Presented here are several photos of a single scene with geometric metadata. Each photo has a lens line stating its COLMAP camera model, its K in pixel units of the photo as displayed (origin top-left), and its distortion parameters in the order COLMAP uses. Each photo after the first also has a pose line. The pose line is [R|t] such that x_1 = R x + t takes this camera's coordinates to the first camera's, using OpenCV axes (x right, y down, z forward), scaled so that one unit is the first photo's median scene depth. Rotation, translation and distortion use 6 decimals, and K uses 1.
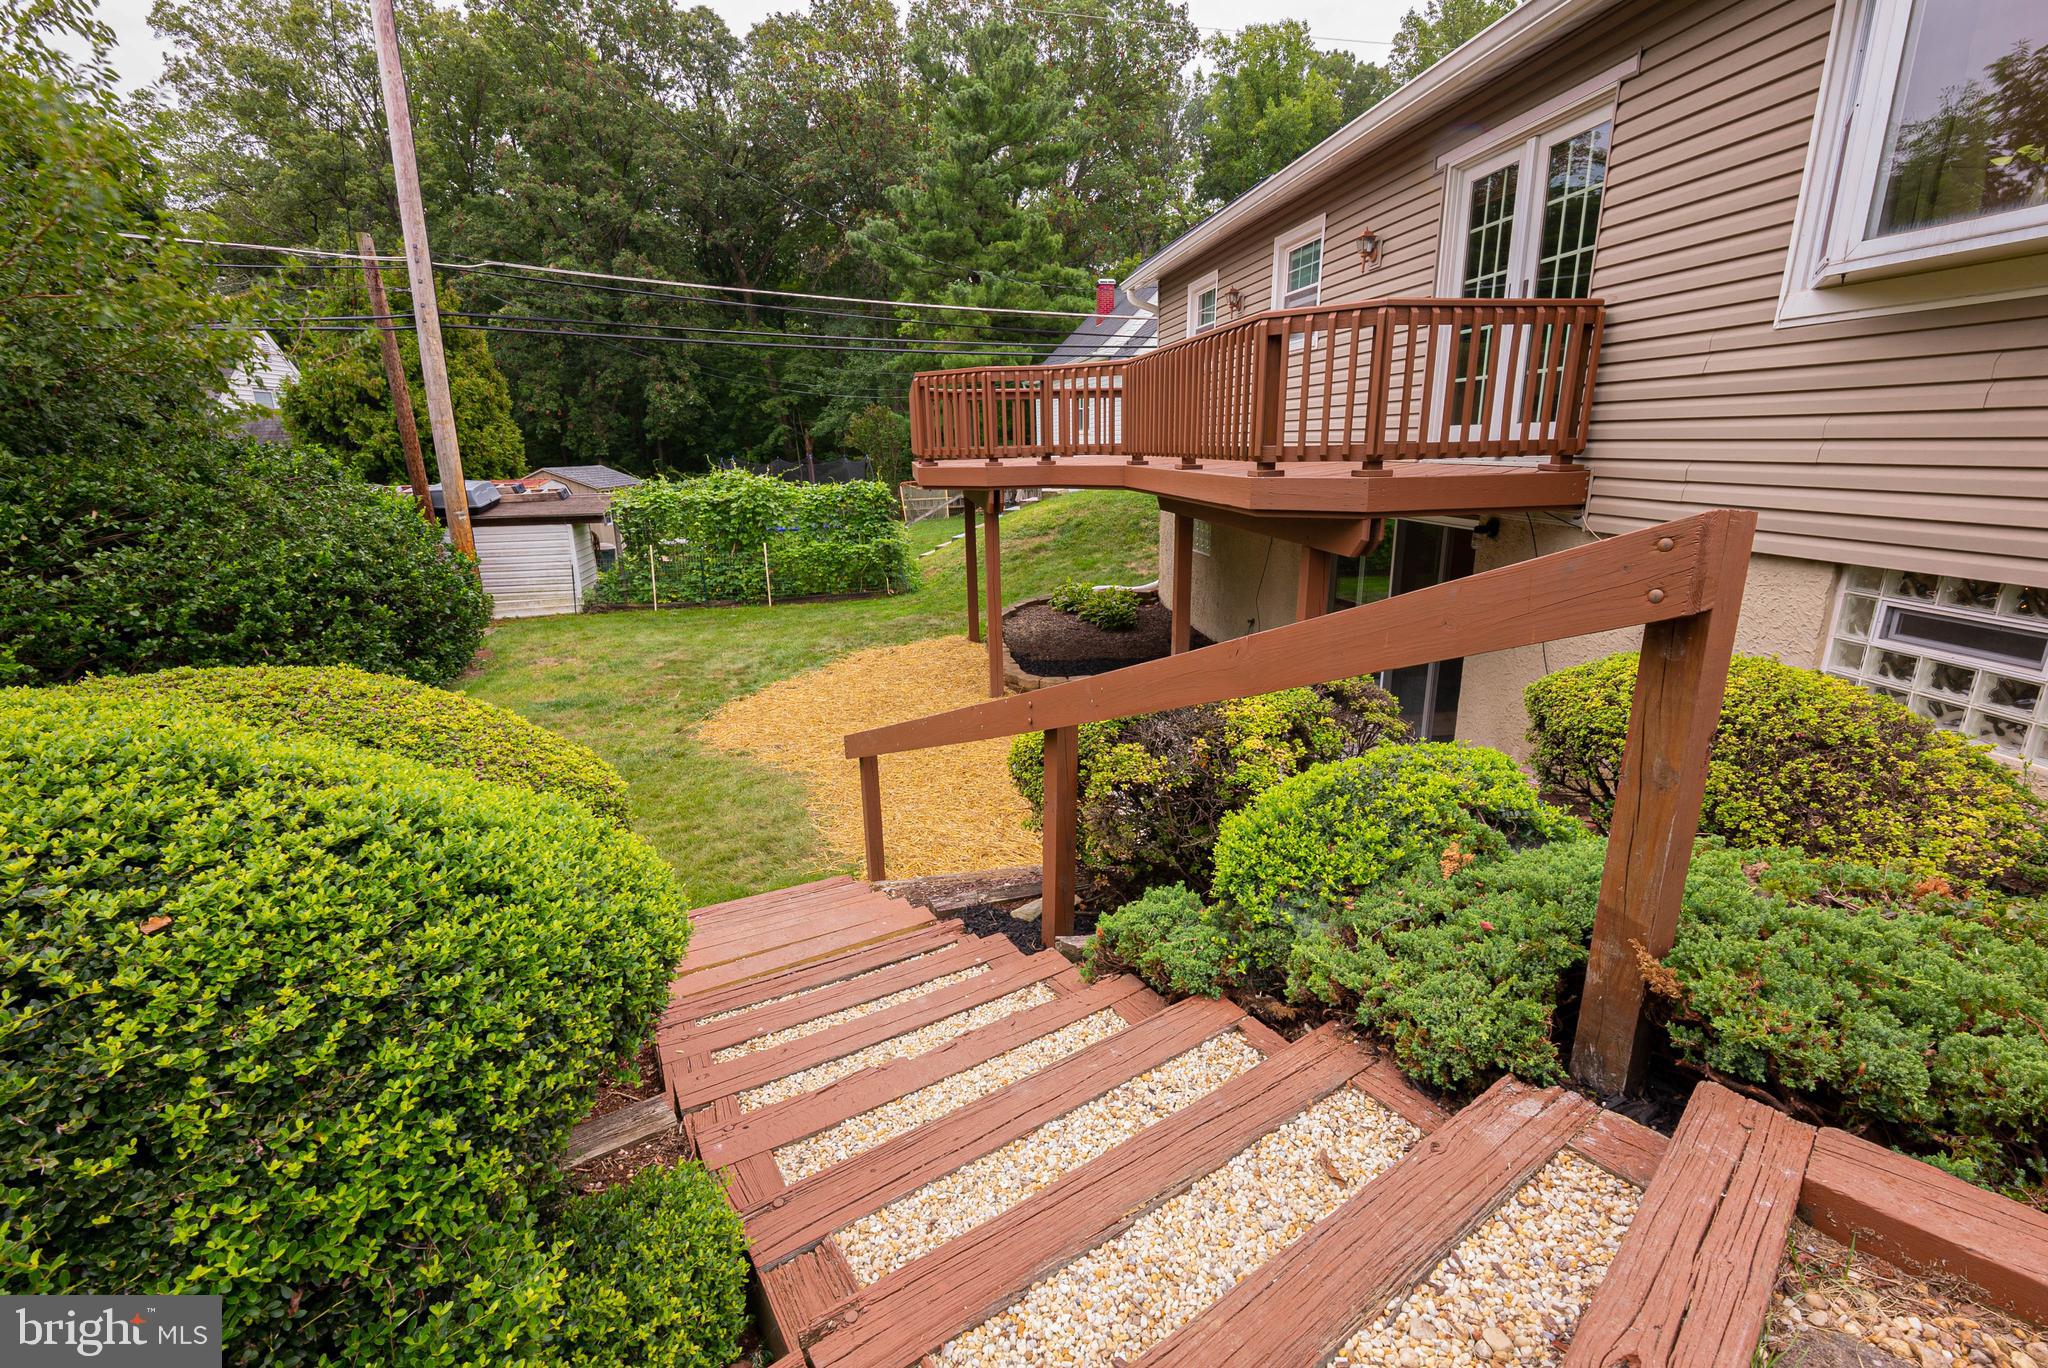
lens RADIAL K [[862.5, 0, 1020.2], [0, 862.5, 688.6], [0, 0, 1]] dist [-0.009451, -0.000701]
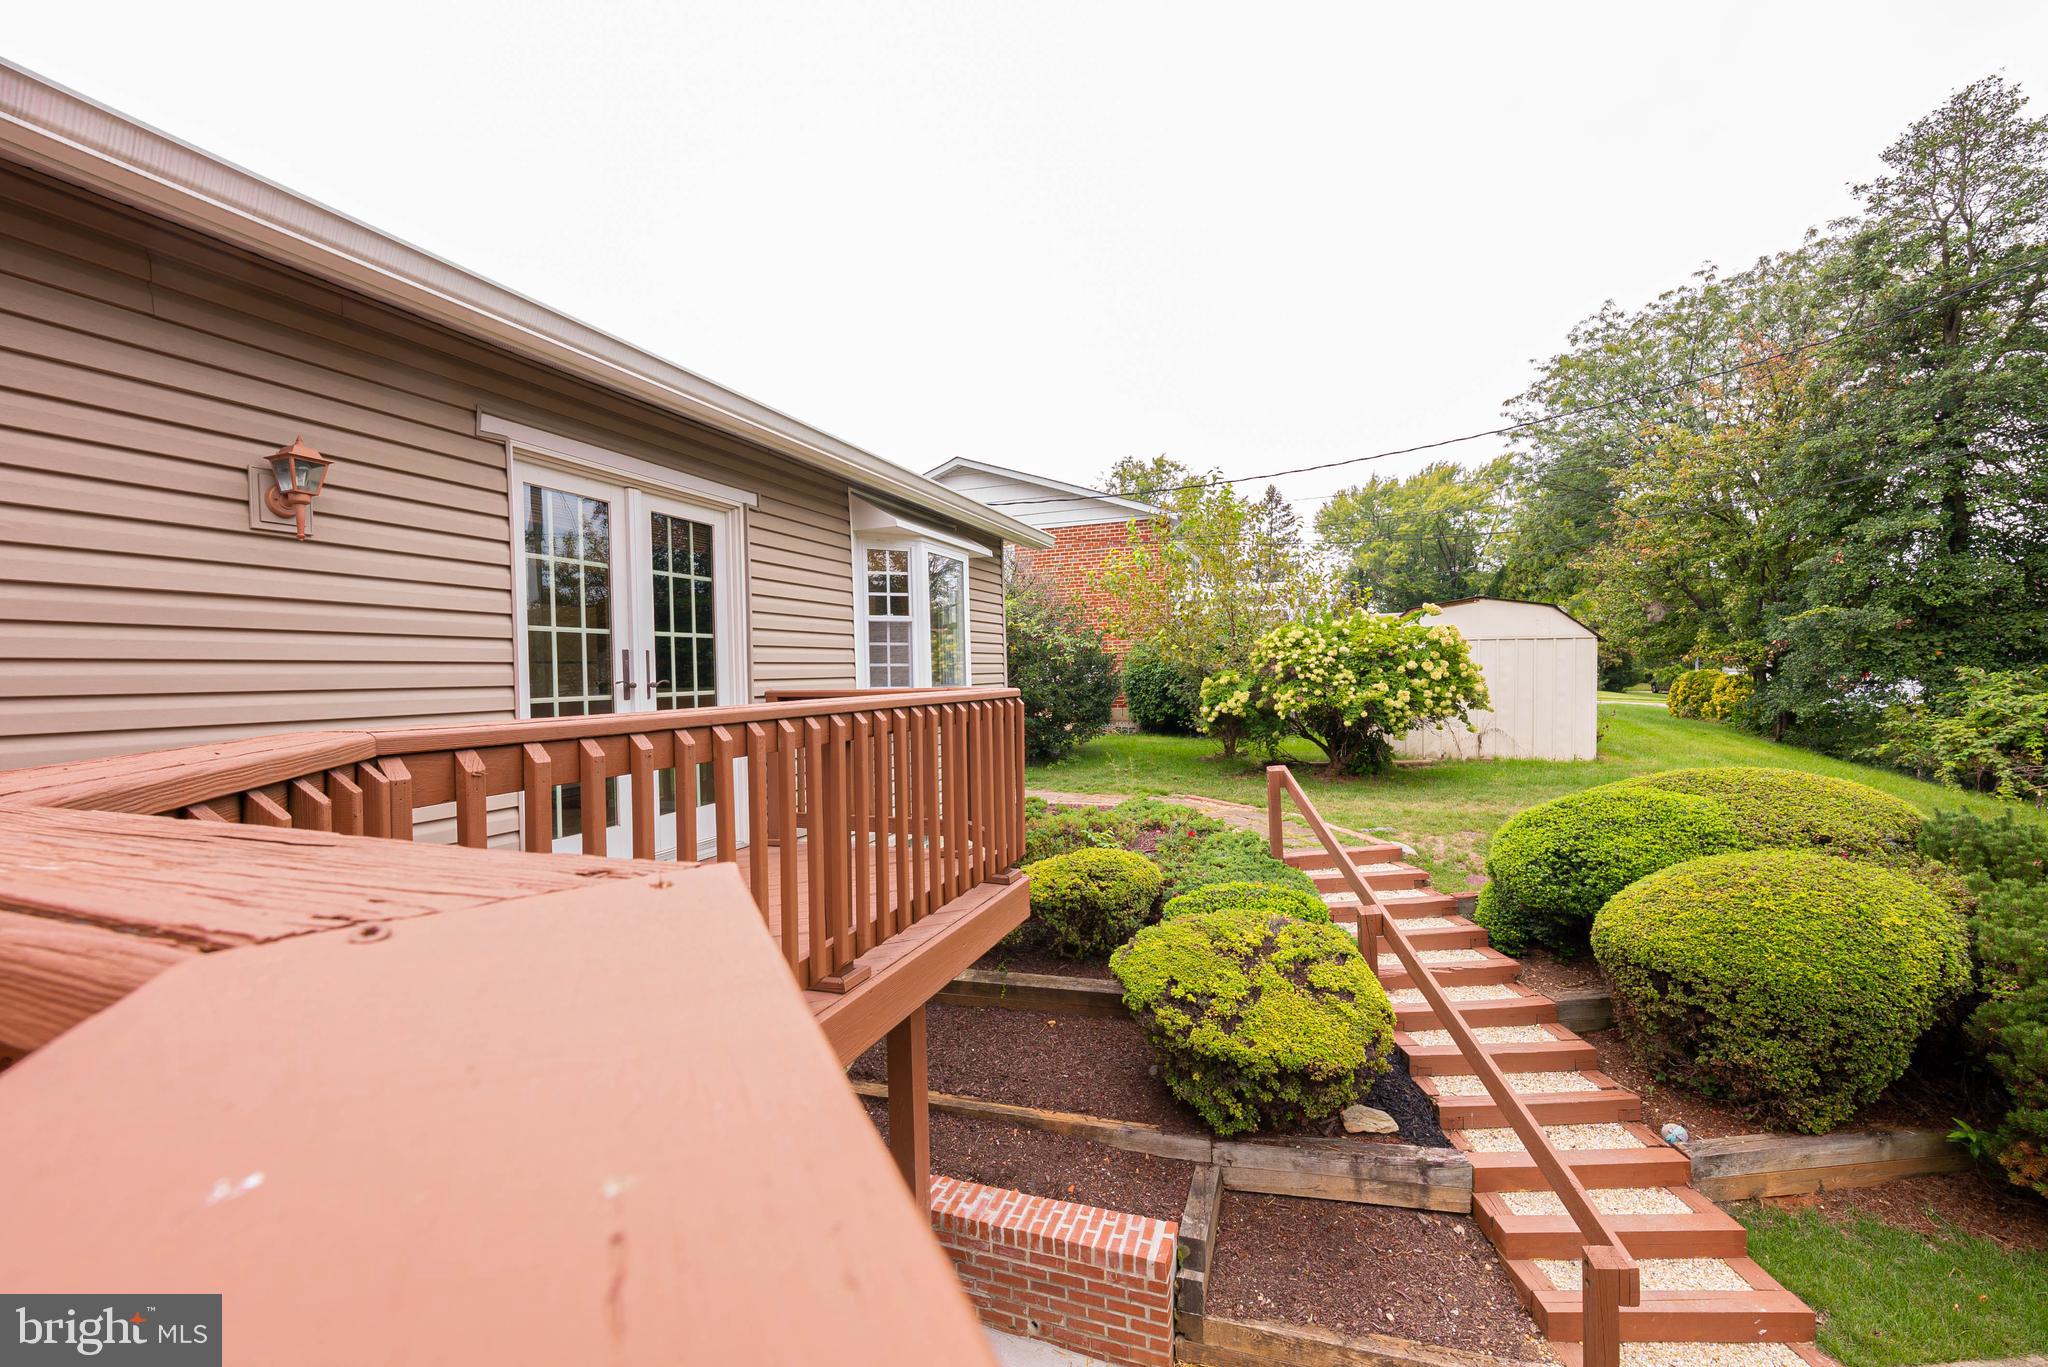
lens RADIAL K [[834.1, 0, 1020.8], [0, 834.1, 682.2], [0, 0, 1]] dist [-0.007496, -0.001472]
pose [[-0.873588, 0.040285, 0.484996, -0.042194], [0.175935, 0.955311, 0.237547, -0.232656], [-0.453752, 0.292846, -0.841635, 0.614012]]
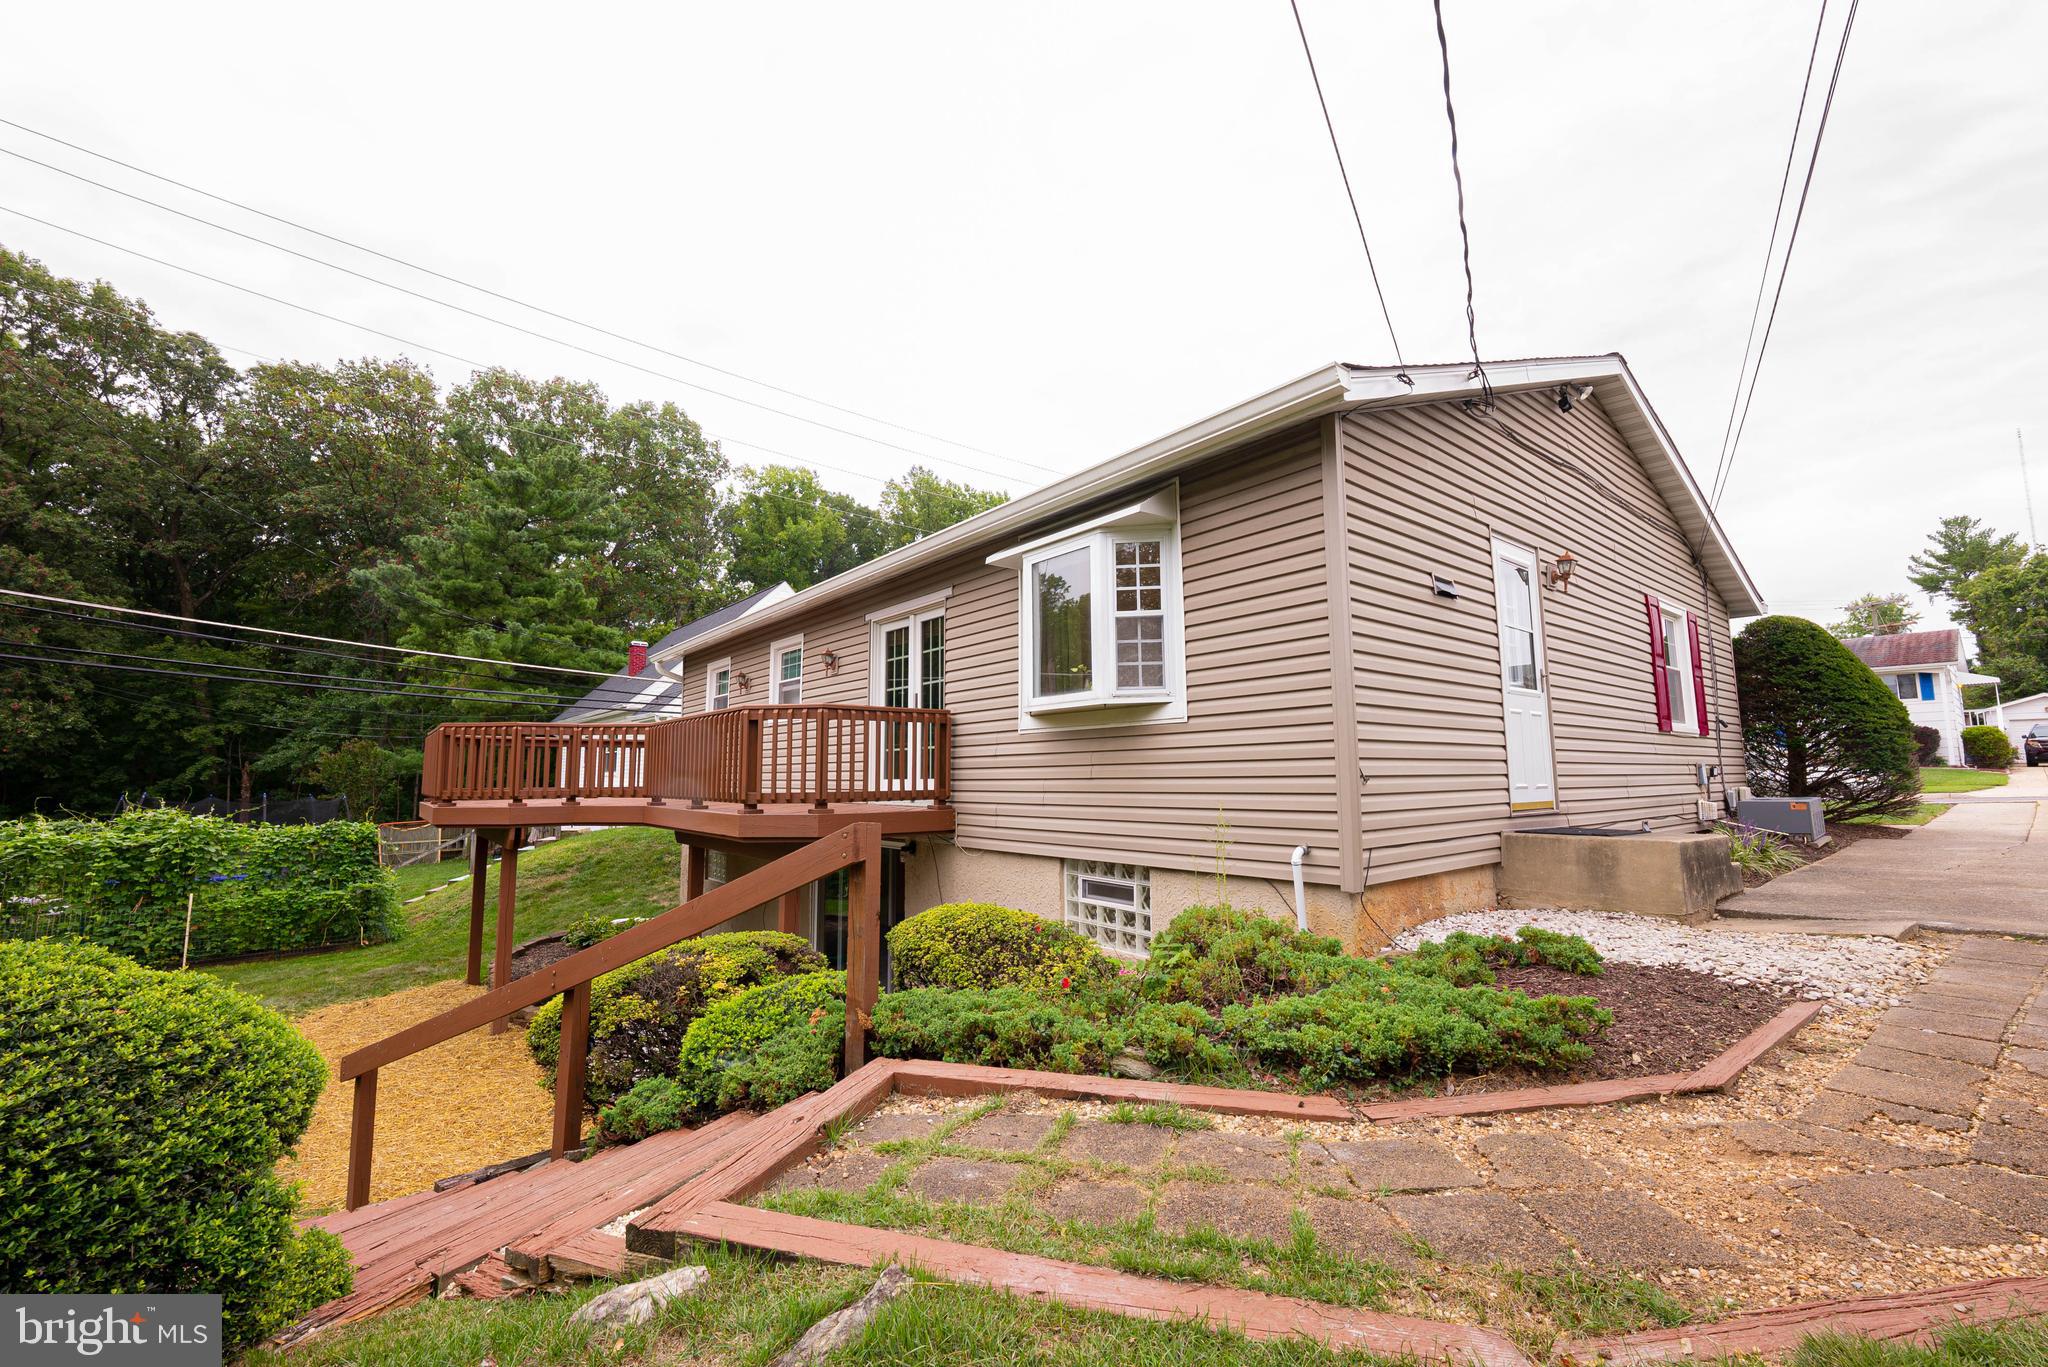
lens RADIAL K [[834.1, 0, 1022.4], [0, 834.1, 682.0], [0, 0, 1]] dist [-0.007496, -0.001472]
pose [[0.863889, 0.073760, 0.498251, -0.008784], [0.126261, 0.925921, -0.355988, 0.035631], [-0.487599, 0.370444, 0.790581, -0.140192]]
